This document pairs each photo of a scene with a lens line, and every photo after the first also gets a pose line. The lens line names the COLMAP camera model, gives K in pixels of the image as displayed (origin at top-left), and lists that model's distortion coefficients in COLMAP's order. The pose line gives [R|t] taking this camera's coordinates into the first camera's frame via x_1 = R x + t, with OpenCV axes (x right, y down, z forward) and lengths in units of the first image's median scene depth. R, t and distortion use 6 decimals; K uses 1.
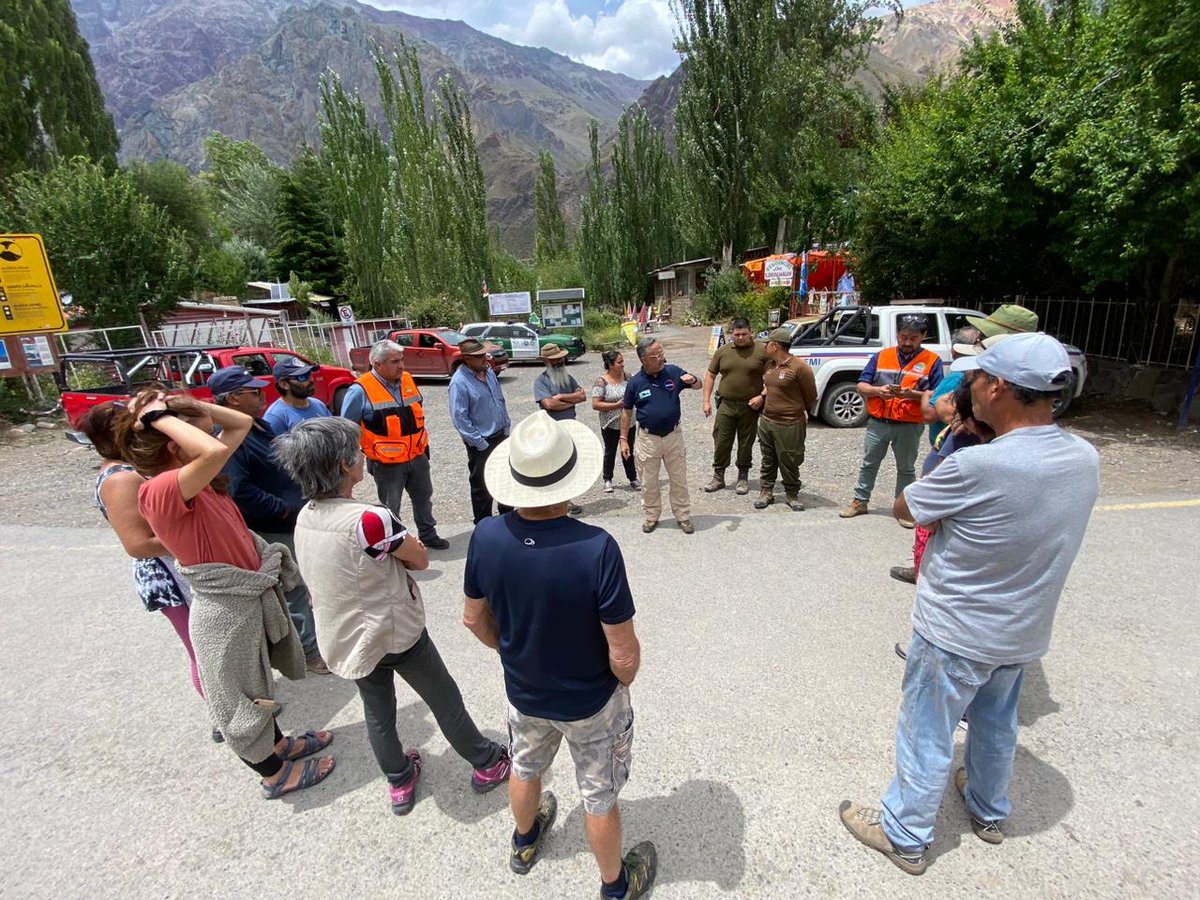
lens RADIAL K [[840.1, 0, 600.0], [0, 840.1, 450.0], [0, 0, 1]] dist [0.000965, 0.000148]
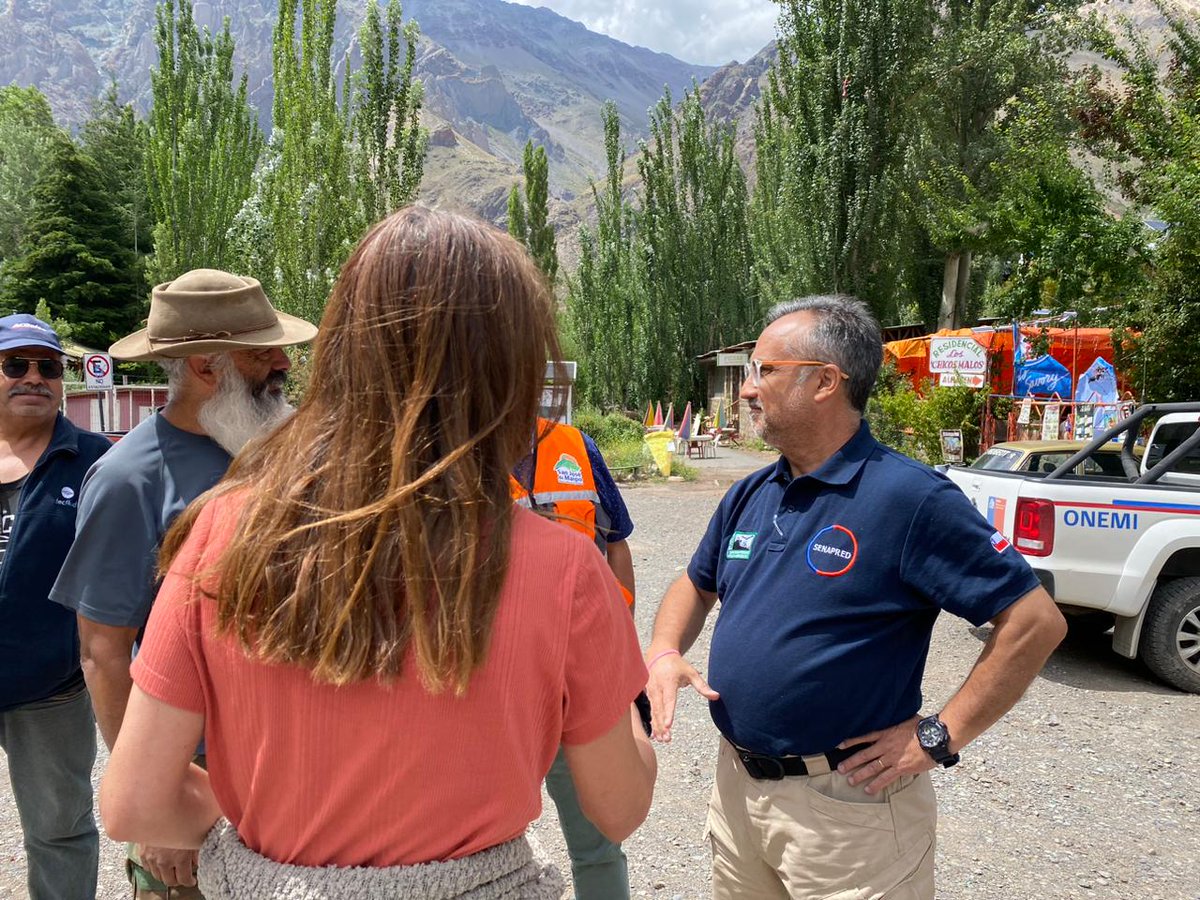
lens RADIAL K [[1000.7, 0, 600.0], [0, 1000.7, 450.0], [0, 0, 1]] dist [-0.001226, -0.007247]
pose [[0.996785, 0.080085, -0.002382, 0.001498], [-0.078835, 0.975057, -0.207484, -0.013496], [-0.014293, 0.207004, 0.978236, 0.380897]]
